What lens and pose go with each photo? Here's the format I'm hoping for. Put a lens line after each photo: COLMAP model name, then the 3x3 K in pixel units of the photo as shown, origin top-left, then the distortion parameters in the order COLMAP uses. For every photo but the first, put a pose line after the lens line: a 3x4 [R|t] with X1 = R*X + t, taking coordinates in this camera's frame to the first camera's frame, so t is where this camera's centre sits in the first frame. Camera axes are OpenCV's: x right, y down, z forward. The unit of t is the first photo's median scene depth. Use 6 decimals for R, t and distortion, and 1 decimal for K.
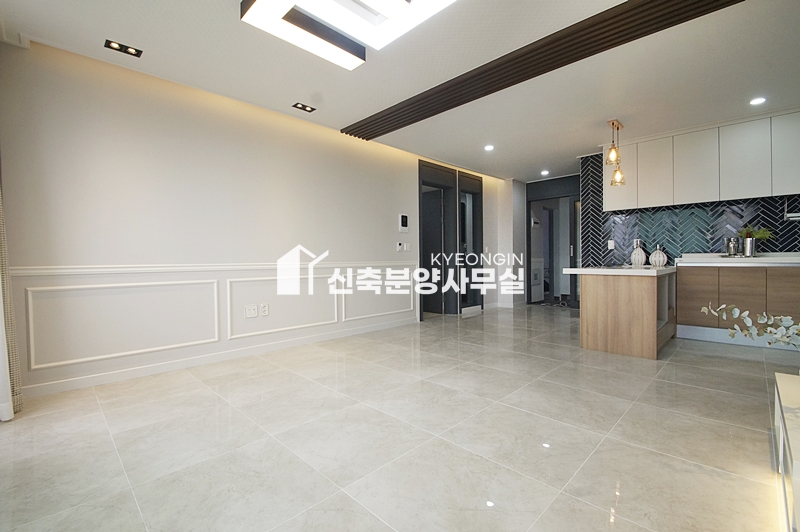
lens RADIAL K [[351.8, 0, 384.1], [0, 351.8, 265.2], [0, 0, 1]] dist [0.003582, -0.010205]
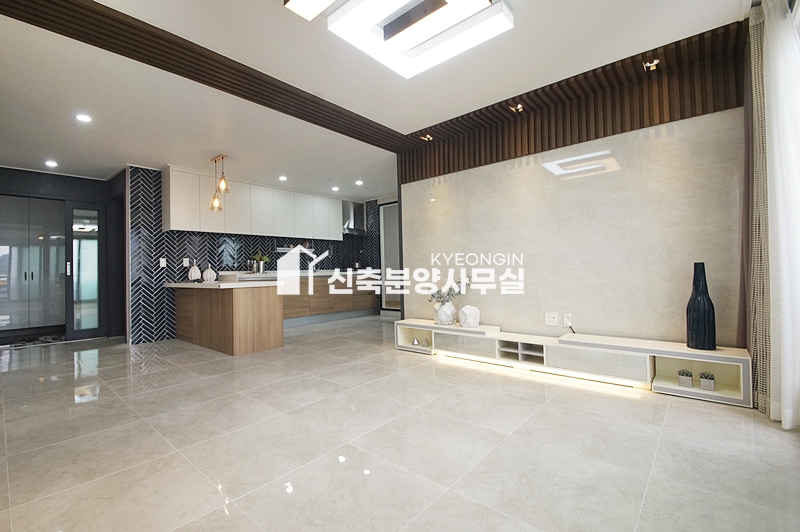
lens RADIAL K [[351.8, 0, 384.1], [0, 351.8, 265.2], [0, 0, 1]] dist [0.003582, -0.010205]
pose [[-0.073456, 0.029614, 0.996859, -0.626663], [0.039227, 0.998871, -0.026783, 0.002514], [-0.996527, 0.037136, -0.074534, 0.672410]]
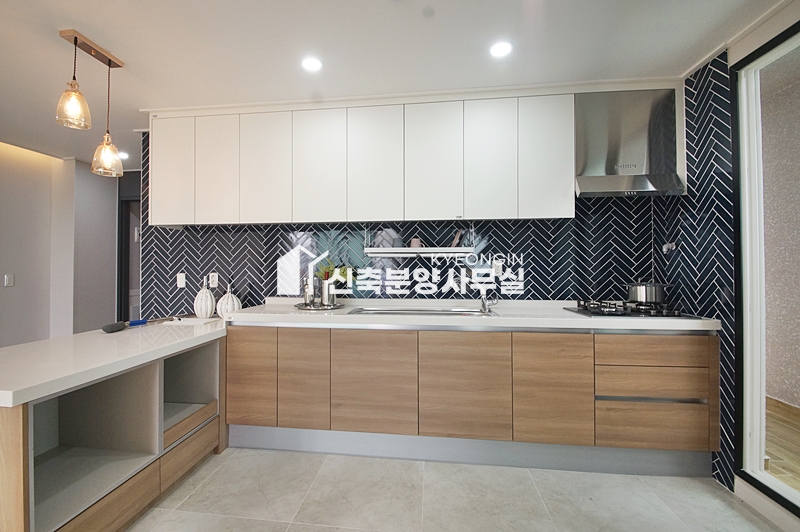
lens RADIAL K [[351.8, 0, 384.1], [0, 351.8, 265.2], [0, 0, 1]] dist [0.003582, -0.010205]
pose [[0.774640, 0.008046, 0.632352, 0.808563], [0.004696, 0.999818, -0.018474, -0.109320], [-0.632385, 0.017280, 0.774461, 0.450258]]
